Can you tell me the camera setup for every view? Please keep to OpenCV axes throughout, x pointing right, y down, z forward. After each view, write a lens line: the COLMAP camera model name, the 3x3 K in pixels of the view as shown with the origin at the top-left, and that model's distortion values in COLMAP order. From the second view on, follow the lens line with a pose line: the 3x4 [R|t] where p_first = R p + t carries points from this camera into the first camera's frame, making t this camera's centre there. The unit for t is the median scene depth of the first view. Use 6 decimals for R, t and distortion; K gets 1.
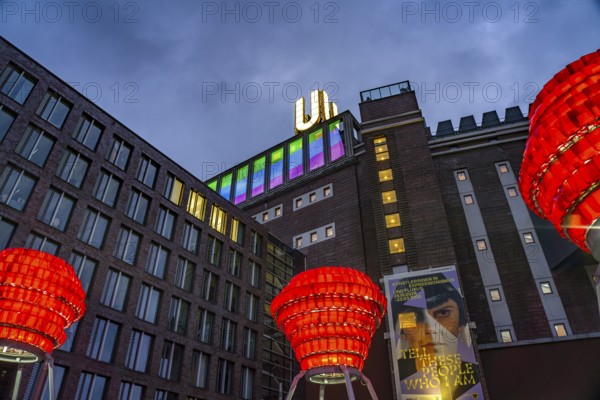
lens RADIAL K [[421.8, 0, 300.0], [0, 421.8, 200.0], [0, 0, 1]] dist [-0.054828, -0.002831]
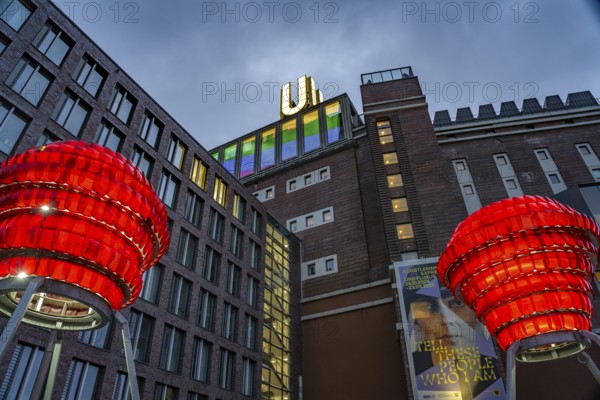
lens RADIAL K [[419.4, 0, 298.8], [0, 419.4, 177.4], [0, 0, 1]] dist [-0.053520, 0.003351]
pose [[0.994424, 0.052985, 0.091174, -0.109133], [-0.048775, 0.997665, -0.047800, 0.048565], [-0.093494, 0.043087, 0.994687, 0.089792]]
